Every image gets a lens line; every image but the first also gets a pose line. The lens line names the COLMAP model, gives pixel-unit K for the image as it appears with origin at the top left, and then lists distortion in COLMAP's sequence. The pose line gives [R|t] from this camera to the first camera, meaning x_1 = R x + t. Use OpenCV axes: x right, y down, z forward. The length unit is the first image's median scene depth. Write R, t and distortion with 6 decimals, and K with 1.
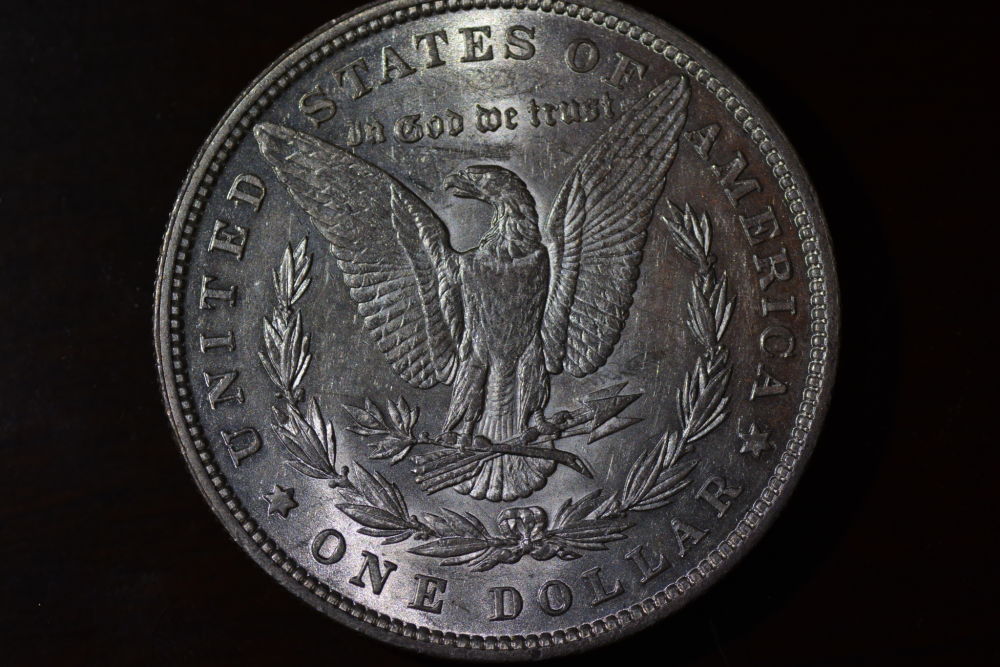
lens RADIAL K [[4001.9, 0, 503.1], [0, 4001.9, 336.8], [0, 0, 1]] dist [0.220899, 0.000000]
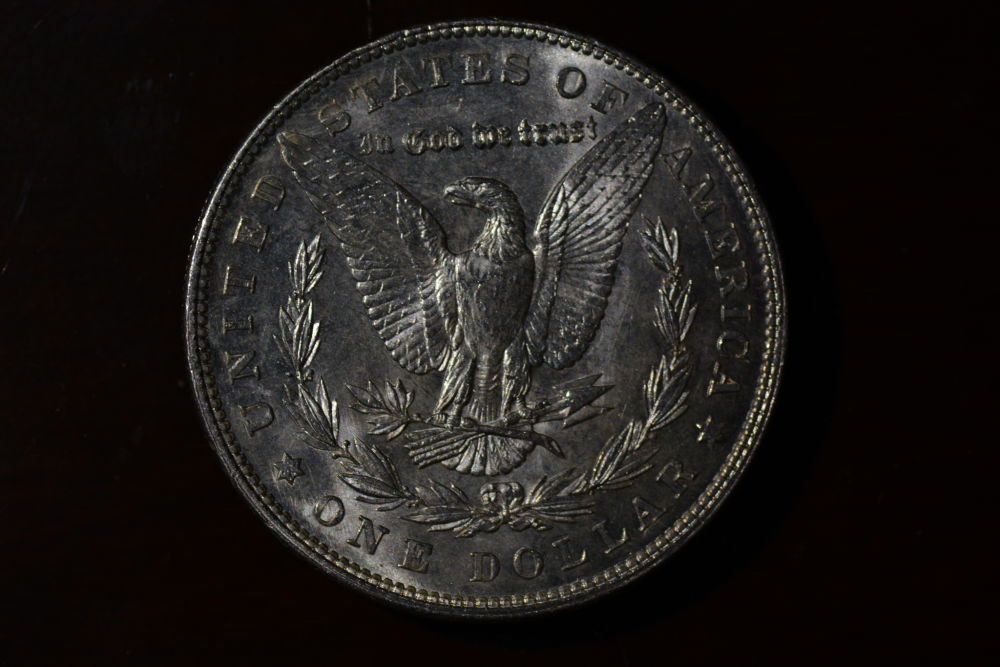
lens RADIAL K [[4001.9, 0, 497.3], [0, 4001.9, 330.6], [0, 0, 1]] dist [0.220899, 0.000000]
pose [[0.999306, 0.037142, -0.002905, 0.004969], [-0.037126, 0.999297, 0.005278, -0.005988], [0.003099, -0.005166, 0.999982, -0.125415]]
